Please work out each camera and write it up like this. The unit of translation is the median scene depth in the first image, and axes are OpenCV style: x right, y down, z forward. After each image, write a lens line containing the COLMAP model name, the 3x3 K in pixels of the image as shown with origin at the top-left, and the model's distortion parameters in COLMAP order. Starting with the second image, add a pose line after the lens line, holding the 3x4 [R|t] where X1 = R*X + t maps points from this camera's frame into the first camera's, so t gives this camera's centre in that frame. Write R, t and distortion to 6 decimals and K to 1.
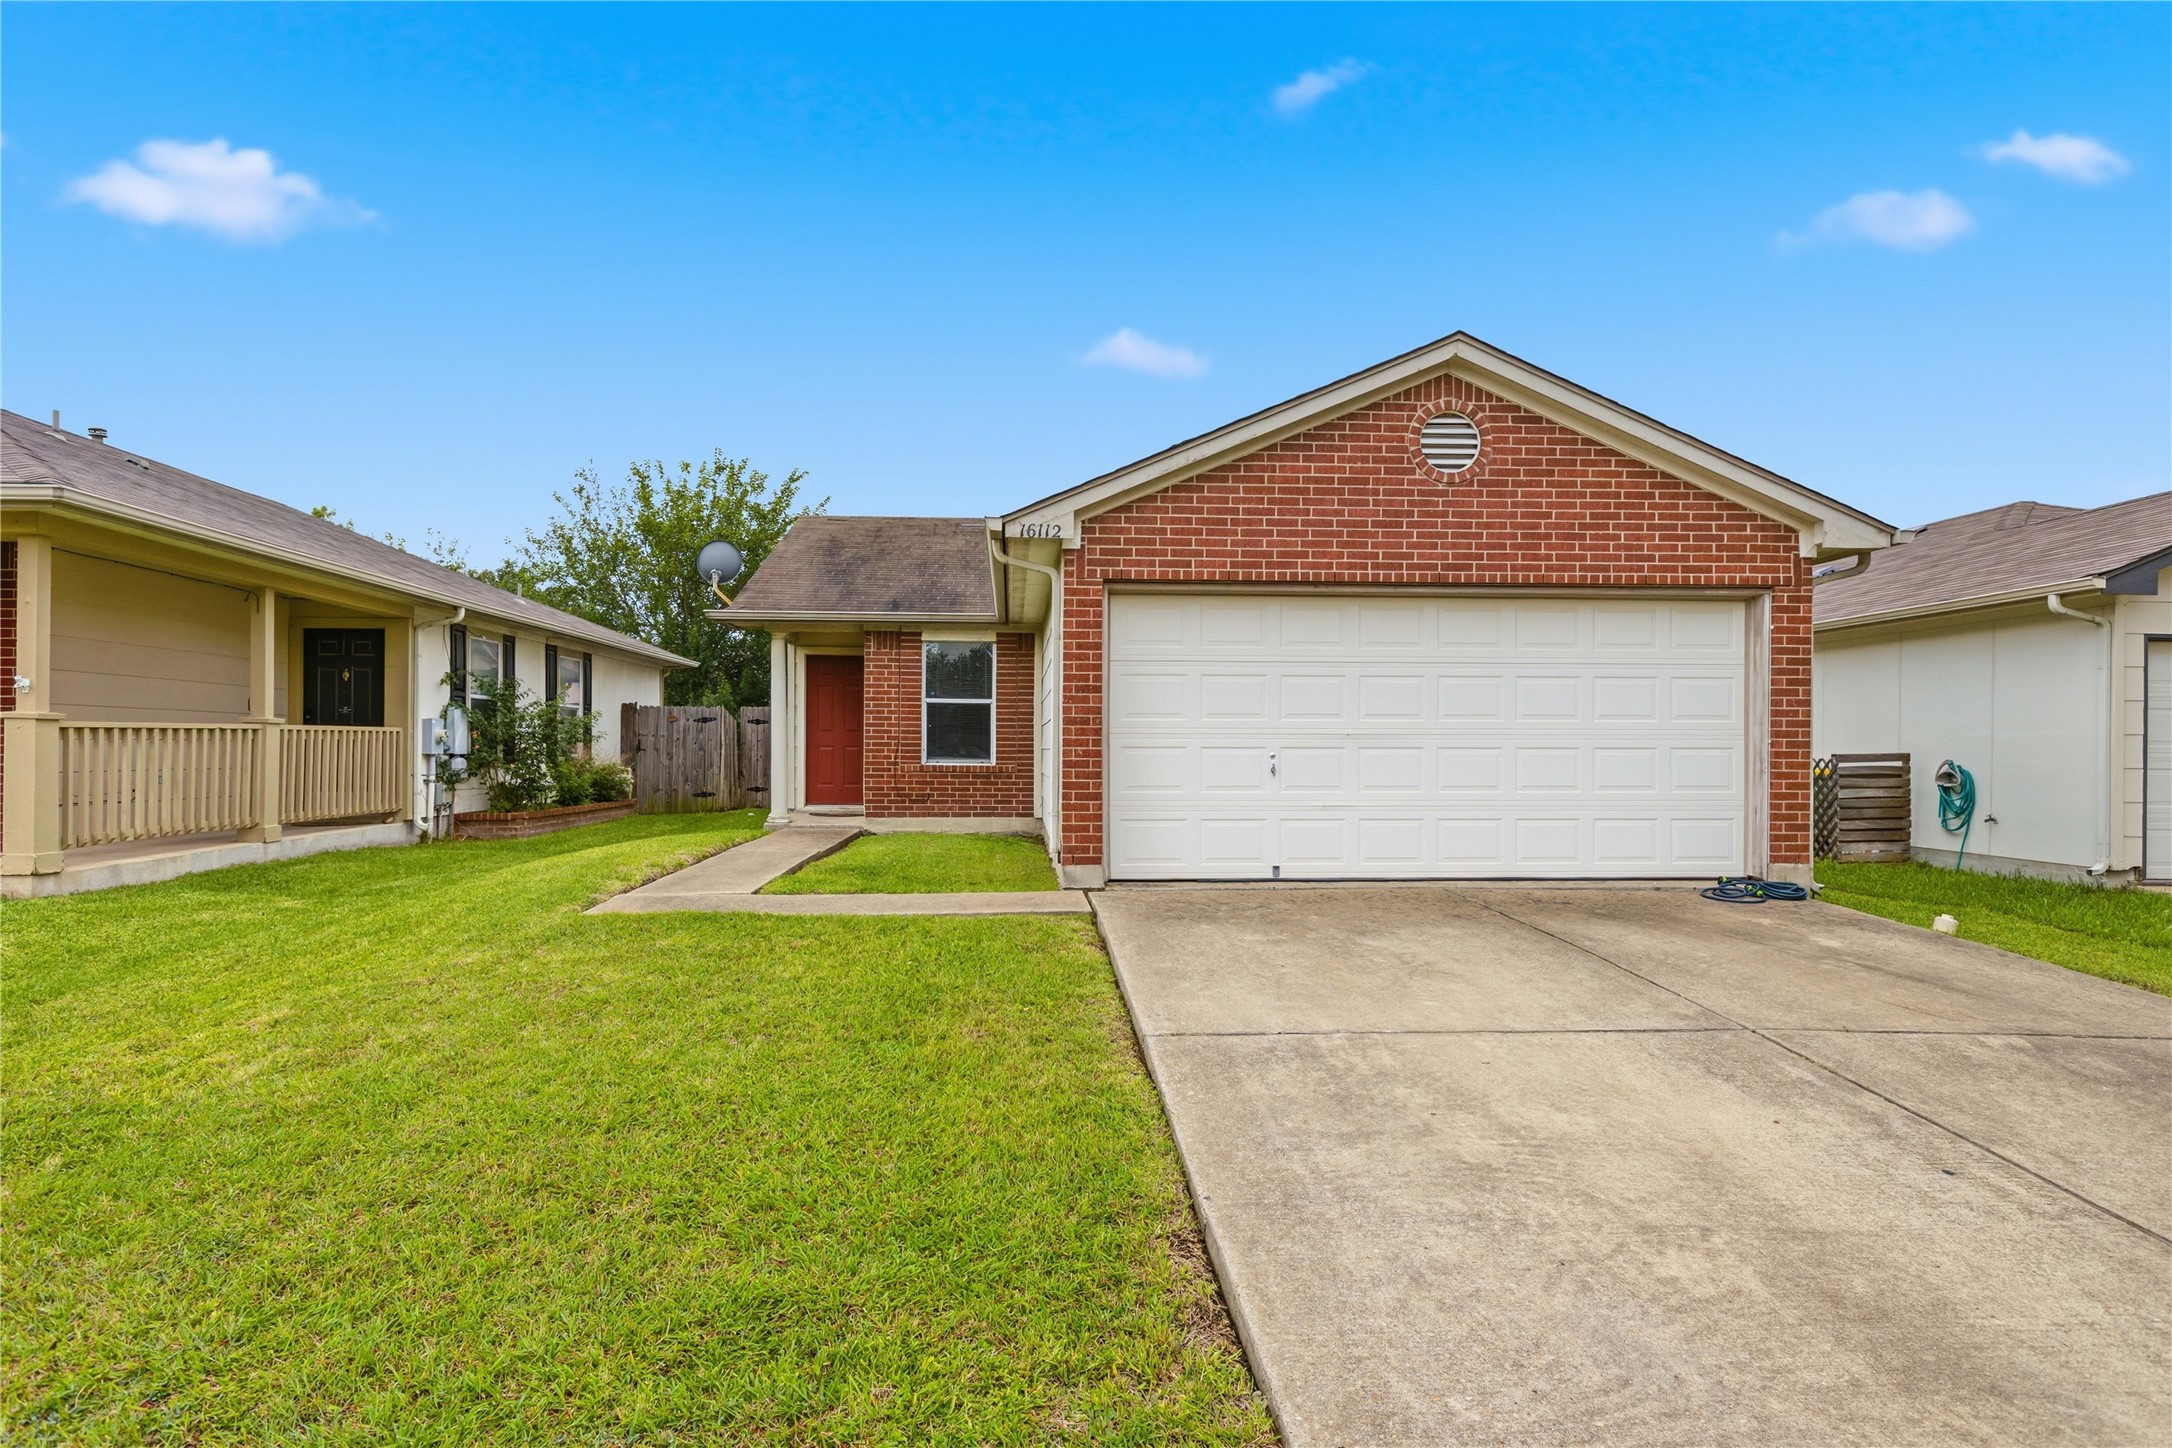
lens RADIAL K [[1306.2, 0, 1094.6], [0, 1306.2, 728.5], [0, 0, 1]] dist [-0.006537, -0.001265]
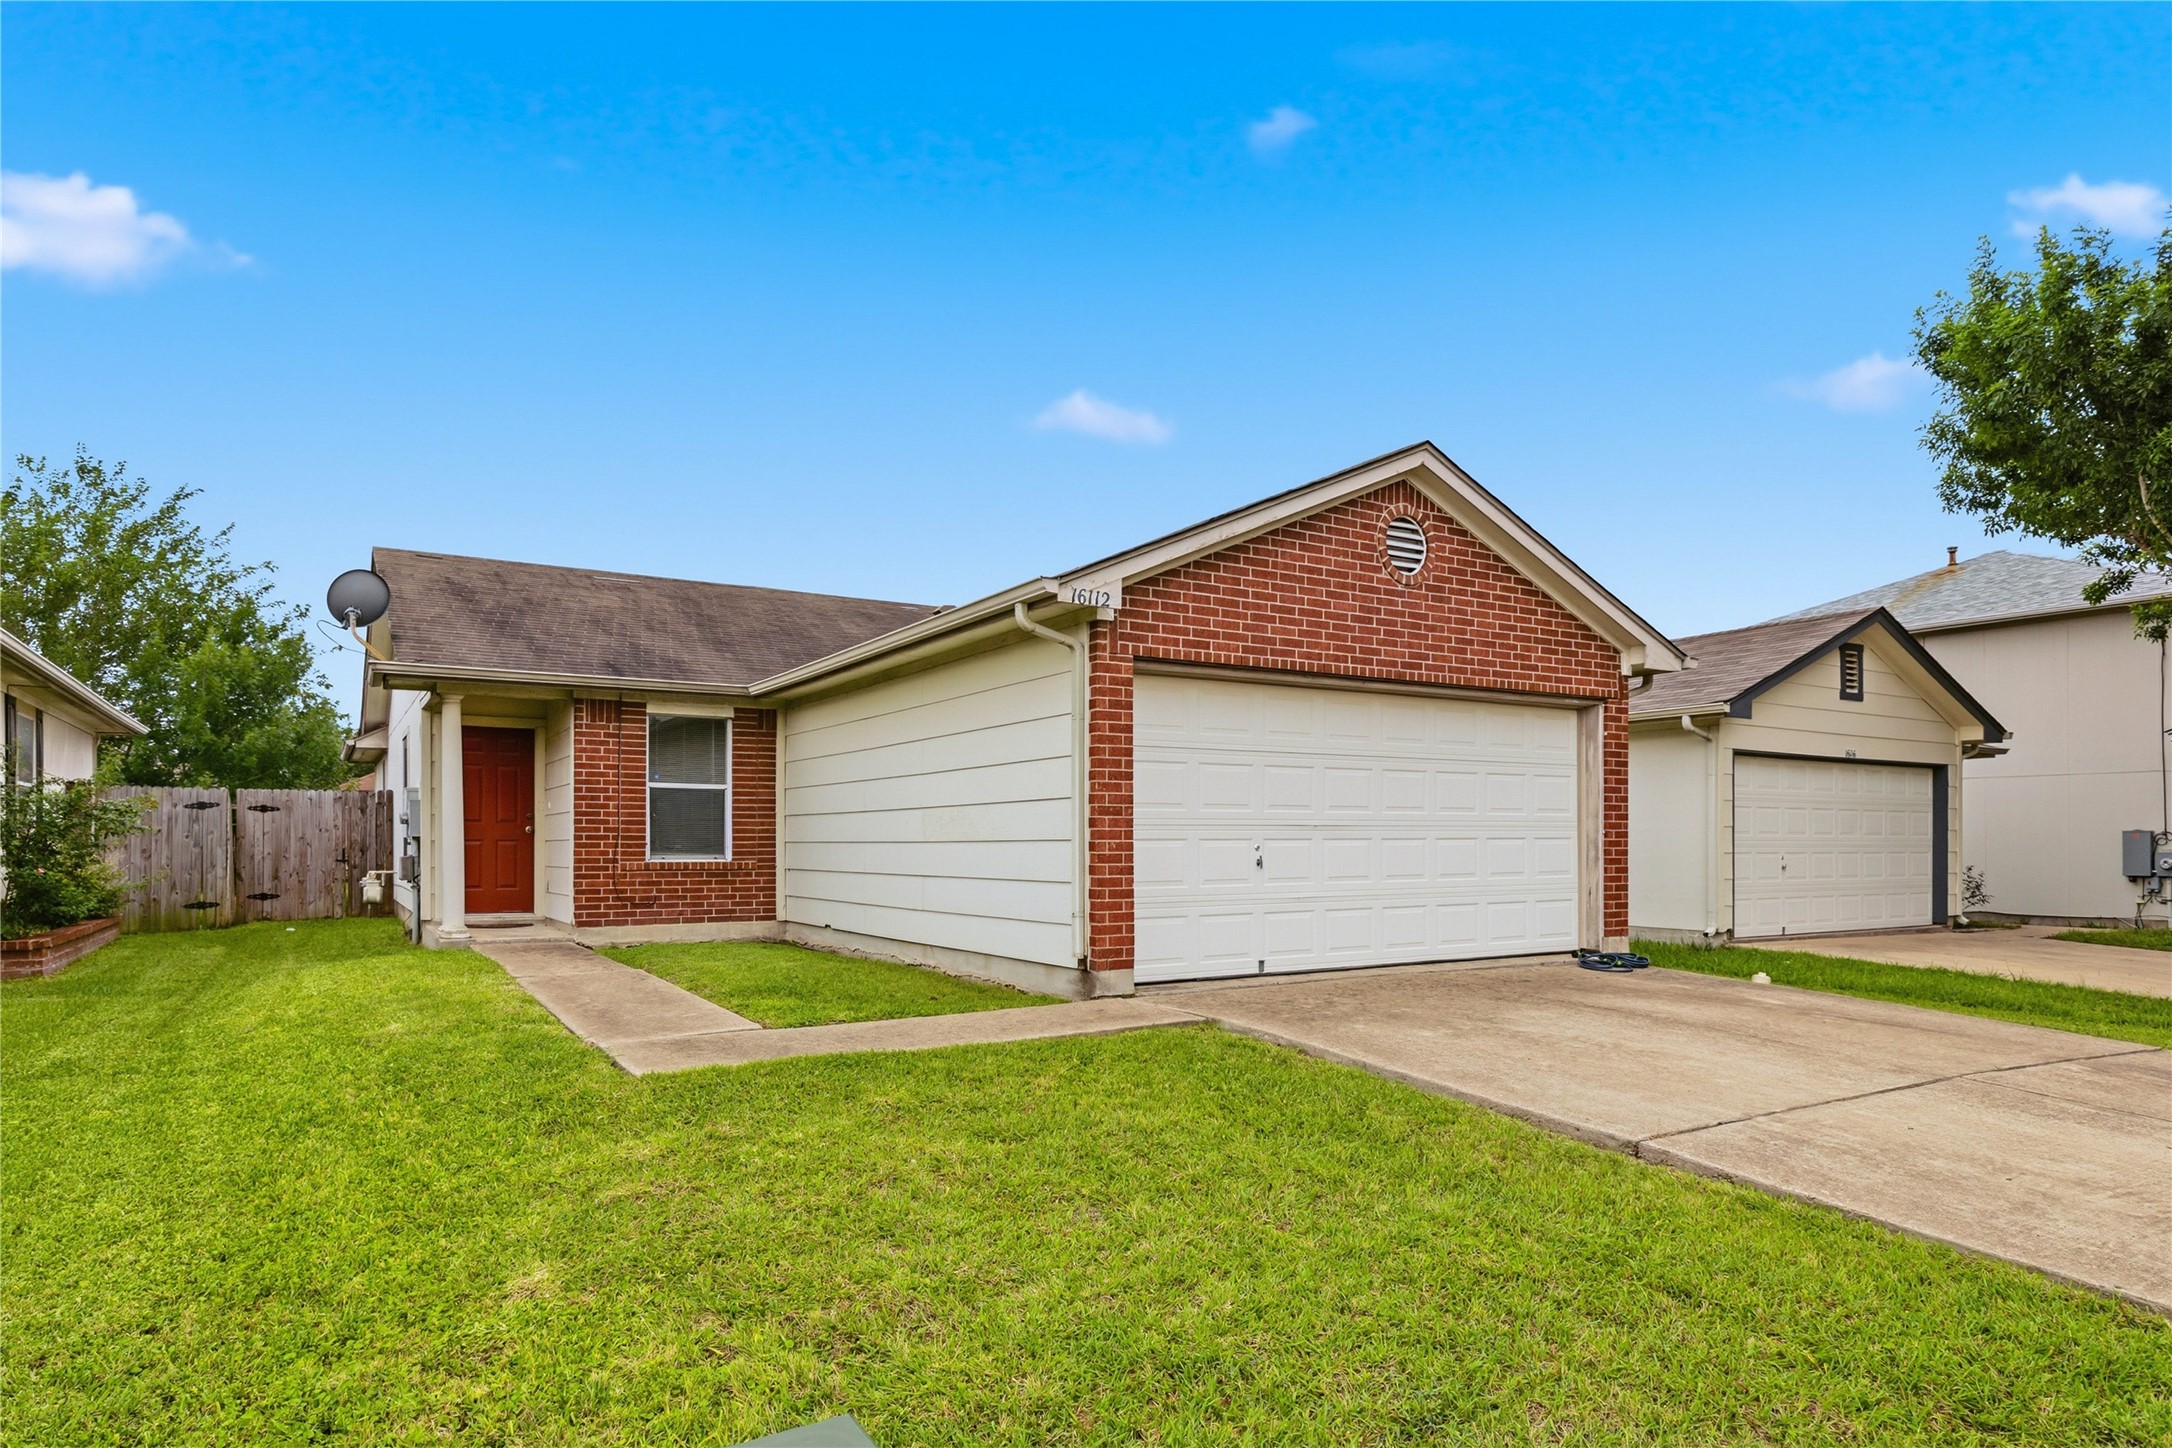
lens RADIAL K [[1306.2, 0, 1111.8], [0, 1306.2, 807.5], [0, 0, 1]] dist [-0.006537, -0.001265]
pose [[0.874897, 0.007519, 0.484251, -0.430646], [-0.002915, 0.999943, -0.010260, 0.001234], [-0.484301, 0.007564, 0.874869, 0.198908]]
